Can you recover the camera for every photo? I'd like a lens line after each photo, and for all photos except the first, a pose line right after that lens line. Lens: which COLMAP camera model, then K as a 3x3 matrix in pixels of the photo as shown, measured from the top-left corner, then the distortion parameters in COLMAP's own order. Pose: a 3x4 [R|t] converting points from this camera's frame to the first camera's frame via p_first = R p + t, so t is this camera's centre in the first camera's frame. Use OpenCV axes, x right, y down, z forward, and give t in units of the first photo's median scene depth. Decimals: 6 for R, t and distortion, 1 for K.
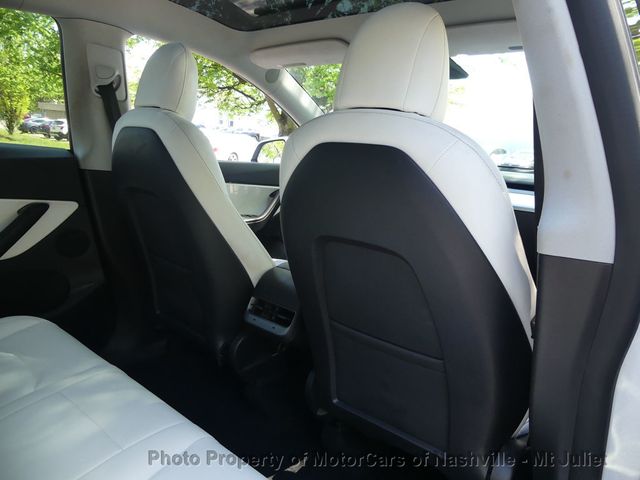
lens RADIAL K [[479.9, 0, 321.3], [0, 479.9, 245.3], [0, 0, 1]] dist [-0.015100, 0.015600]
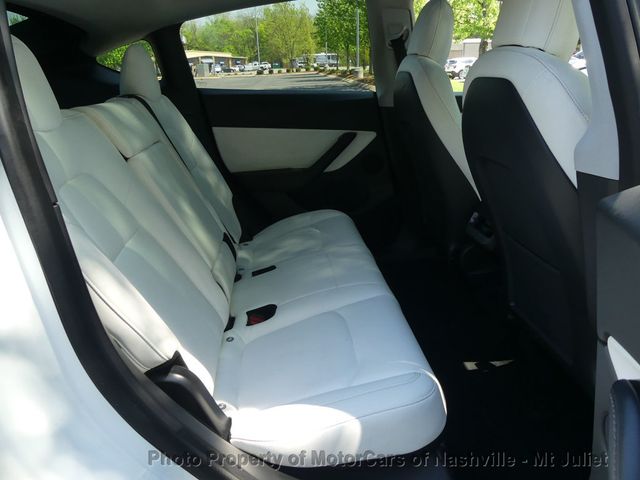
lens RADIAL K [[479.9, 0, 321.1], [0, 479.9, 239.8], [0, 0, 1]] dist [-0.015100, 0.015600]
pose [[0.724839, 0.143277, -0.673855, 0.364545], [-0.058170, 0.987370, 0.147366, 0.022375], [0.686458, -0.067618, 0.724019, -0.115422]]
